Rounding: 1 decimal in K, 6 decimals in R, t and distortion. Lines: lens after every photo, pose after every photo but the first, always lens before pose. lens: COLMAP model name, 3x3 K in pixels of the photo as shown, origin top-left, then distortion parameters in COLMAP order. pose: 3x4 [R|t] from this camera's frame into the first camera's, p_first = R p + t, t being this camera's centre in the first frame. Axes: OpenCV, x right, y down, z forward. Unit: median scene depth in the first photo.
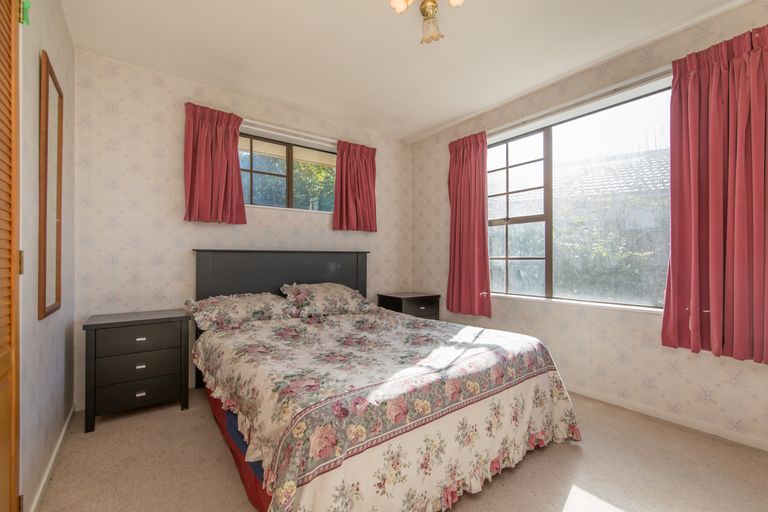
lens RADIAL K [[335.7, 0, 384.0], [0, 335.7, 256.0], [0, 0, 1]] dist [0.003460, 0.000109]
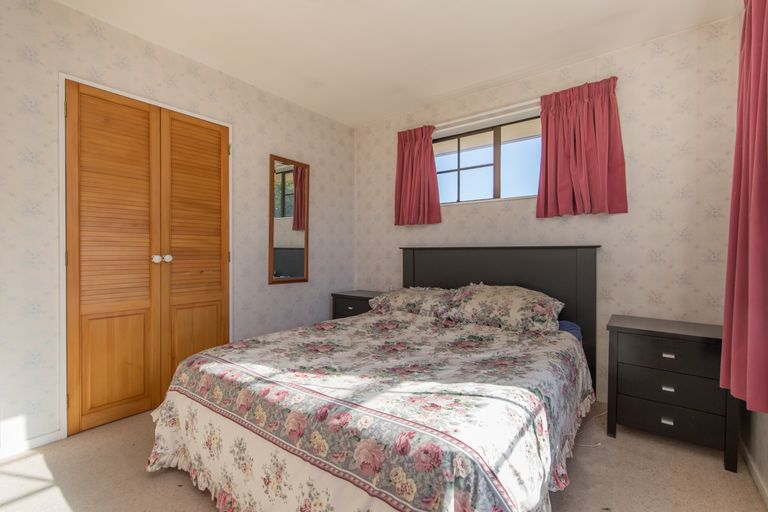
lens RADIAL K [[335.7, 0, 384.0], [0, 335.7, 256.0], [0, 0, 1]] dist [-0.001074, -0.000007]
pose [[0.284538, 0.007204, -0.958638, 0.573957], [0.002844, 0.999961, 0.008358, 0.000684], [0.958661, -0.005105, 0.284506, 0.542017]]
